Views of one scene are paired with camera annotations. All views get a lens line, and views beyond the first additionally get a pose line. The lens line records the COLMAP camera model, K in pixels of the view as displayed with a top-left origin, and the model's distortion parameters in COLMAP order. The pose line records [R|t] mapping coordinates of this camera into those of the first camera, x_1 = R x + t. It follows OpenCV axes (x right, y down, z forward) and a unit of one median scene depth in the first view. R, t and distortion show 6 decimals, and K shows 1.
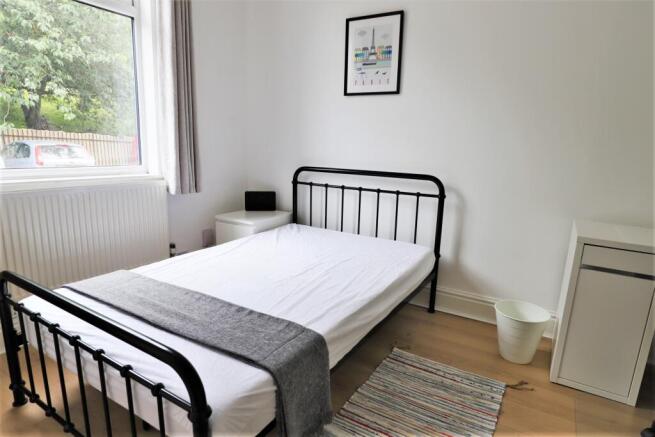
lens RADIAL K [[380.0, 0, 327.5], [0, 380.0, 218.5], [0, 0, 1]] dist [-0.014734, -0.000429]
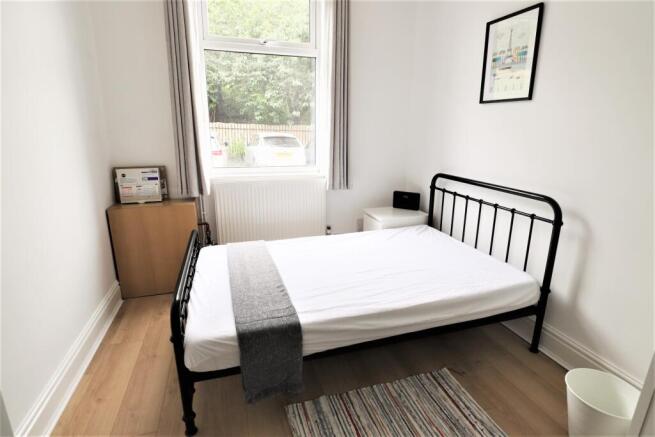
lens RADIAL K [[332.0, 0, 327.5], [0, 332.0, 218.5], [0, 0, 1]] dist [-0.025309, -0.000269]
pose [[0.758009, 0.146476, -0.635584, 0.348617], [-0.112445, 0.989214, 0.093869, -0.073628], [0.642479, 0.000314, 0.766304, 0.113471]]
